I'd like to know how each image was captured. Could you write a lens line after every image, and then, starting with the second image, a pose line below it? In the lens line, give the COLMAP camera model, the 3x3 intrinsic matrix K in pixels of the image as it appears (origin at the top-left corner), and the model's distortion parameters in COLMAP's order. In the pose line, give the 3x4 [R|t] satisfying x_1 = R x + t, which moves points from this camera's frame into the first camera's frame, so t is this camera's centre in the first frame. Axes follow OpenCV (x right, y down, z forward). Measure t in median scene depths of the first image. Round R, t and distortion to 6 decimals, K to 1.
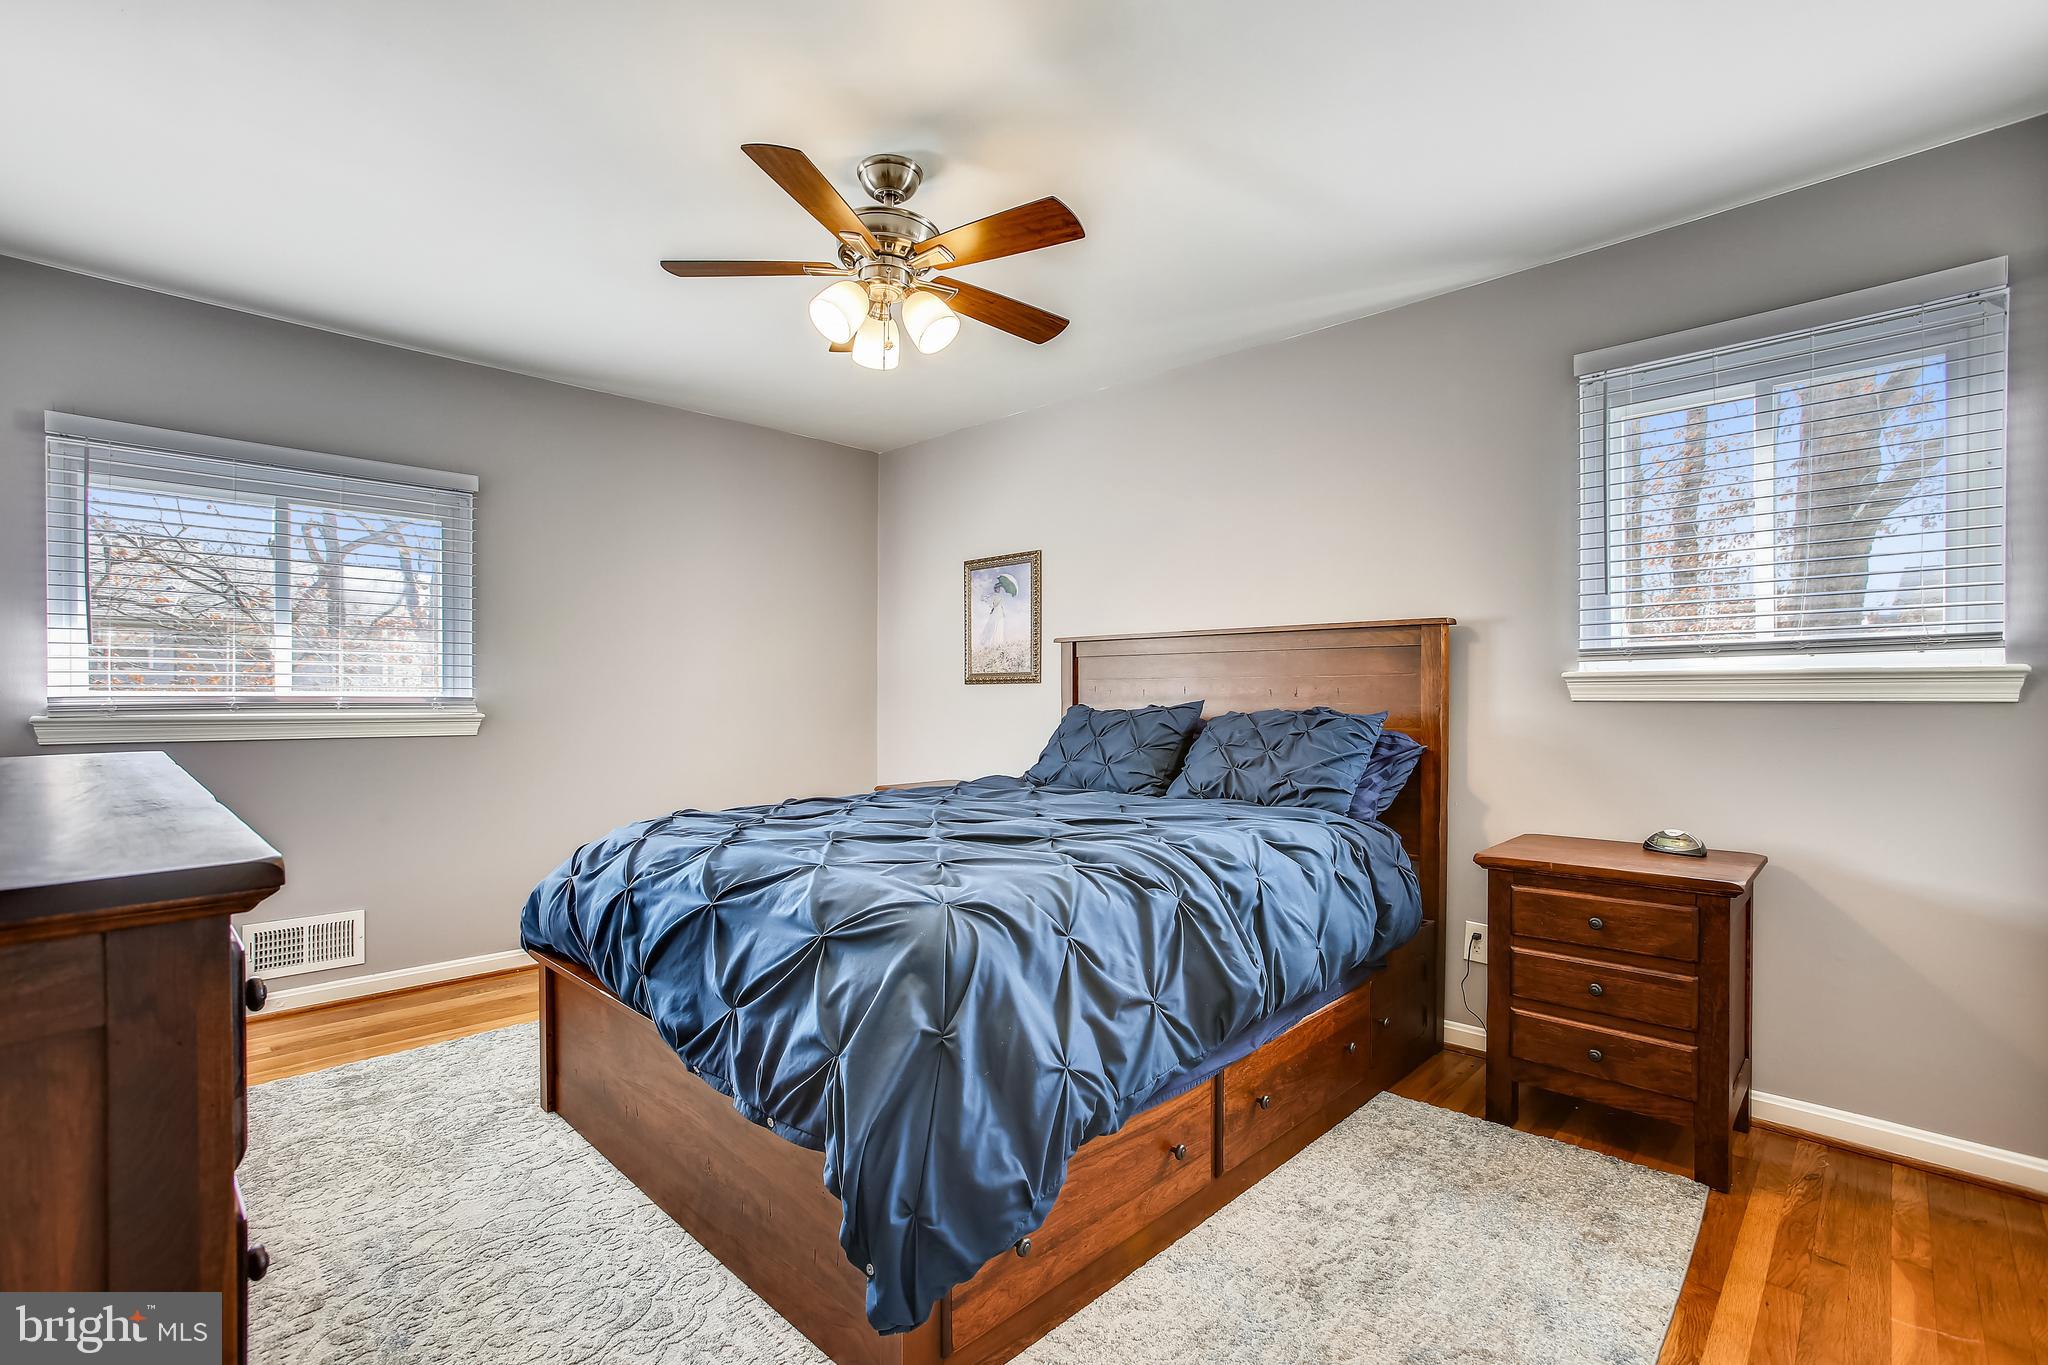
lens RADIAL K [[941.5, 0, 1025.6], [0, 941.5, 699.6], [0, 0, 1]] dist [-0.065091, 0.039038]
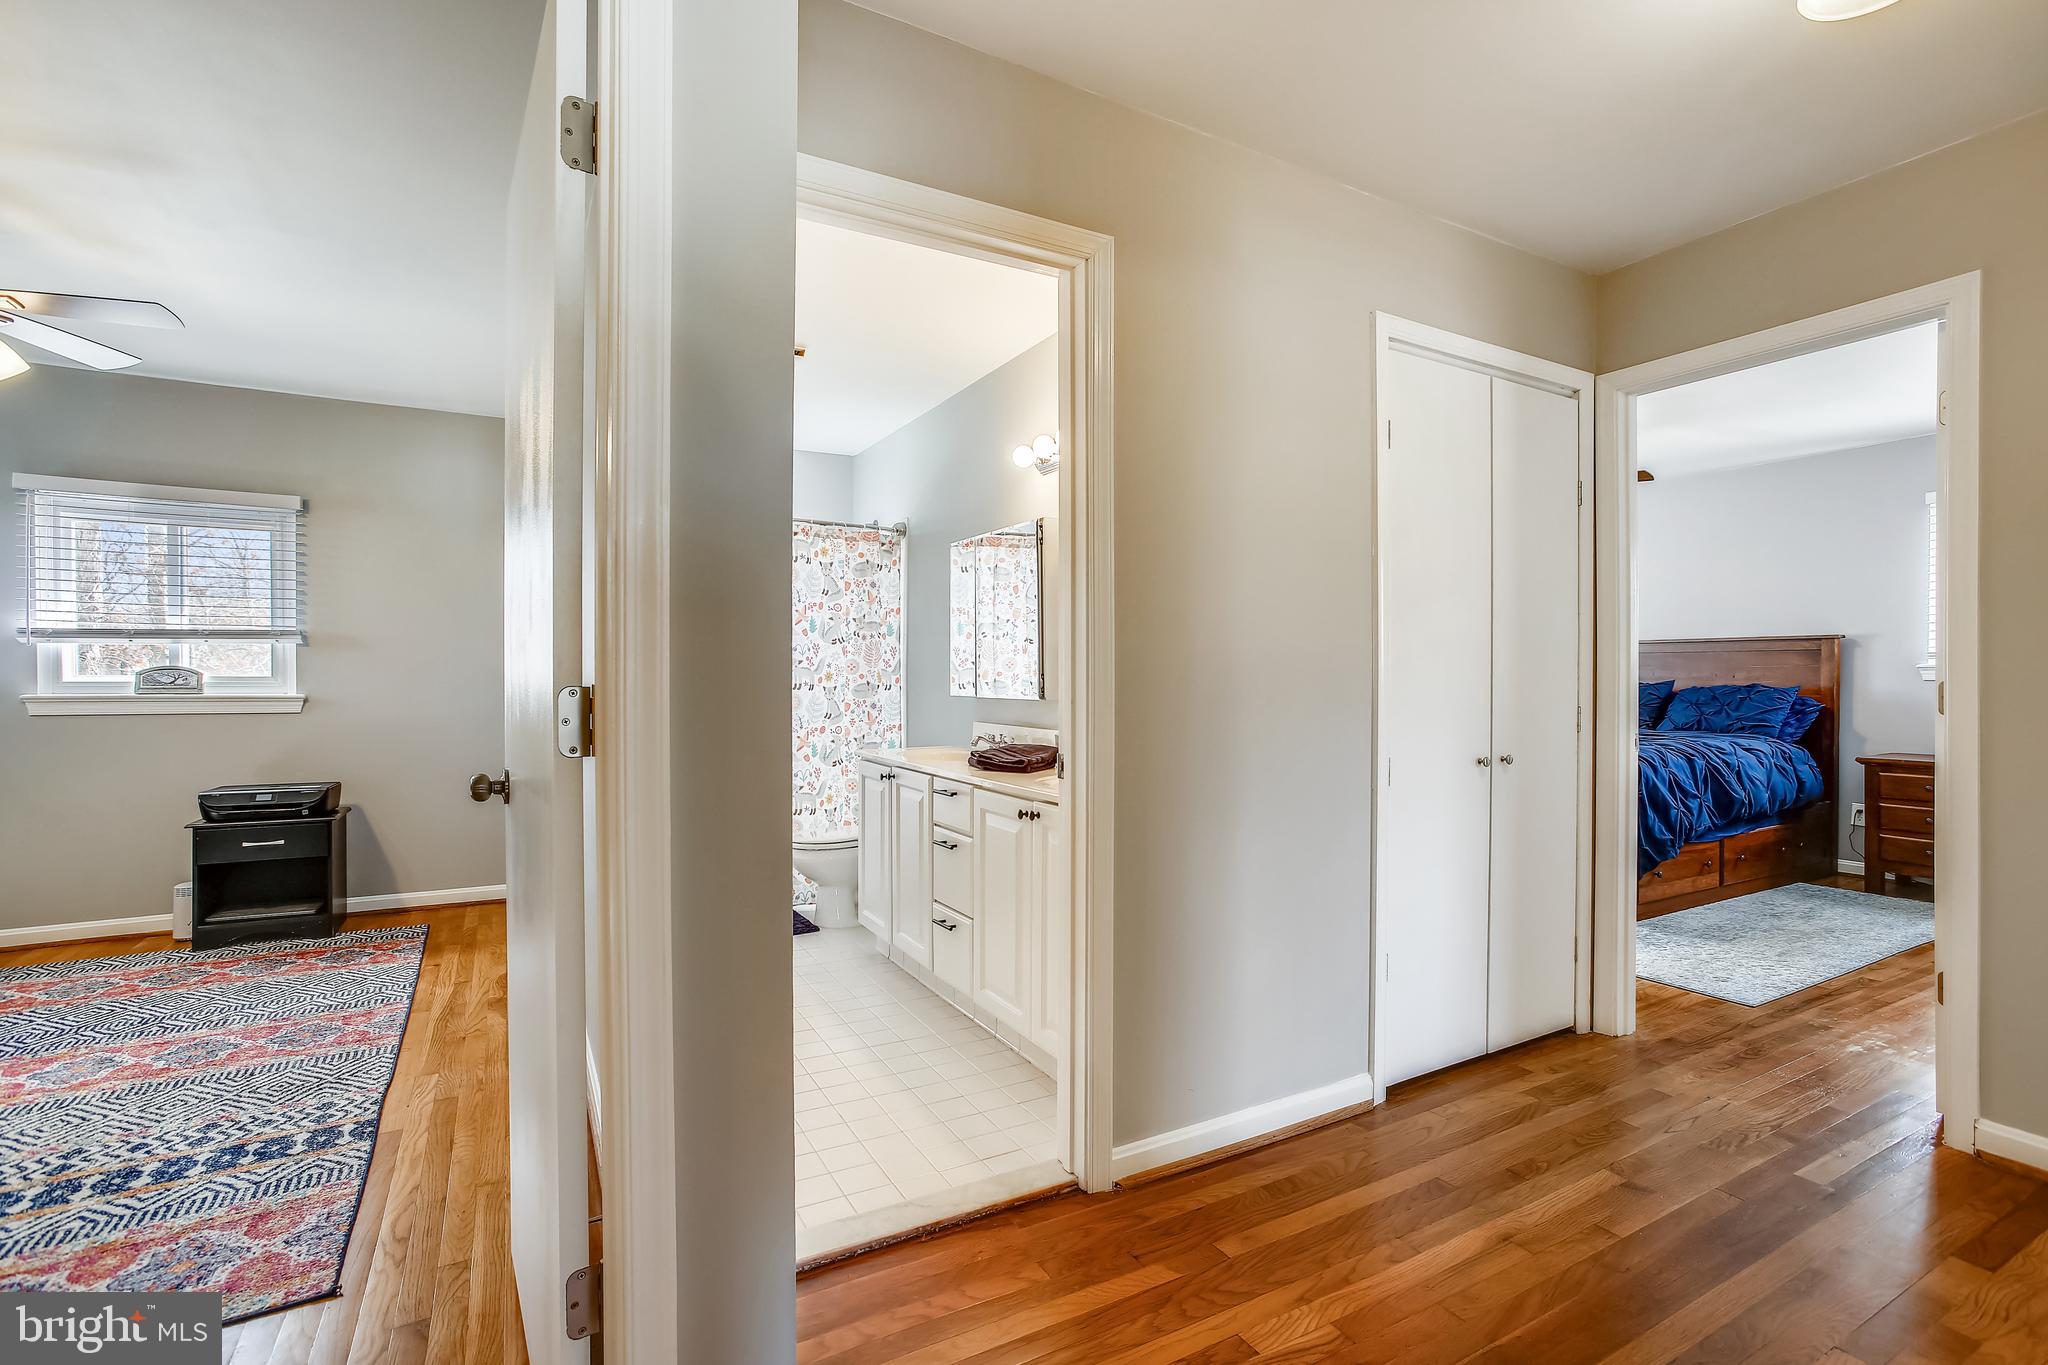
lens RADIAL K [[969.7, 0, 1028.8], [0, 969.7, 670.1], [0, 0, 1]] dist [-0.038653, 0.019353]
pose [[0.961401, 0.003907, -0.275122, -0.586034], [-0.007239, 0.999912, -0.011097, 0.014277], [0.275054, 0.012660, 0.961345, -1.291179]]
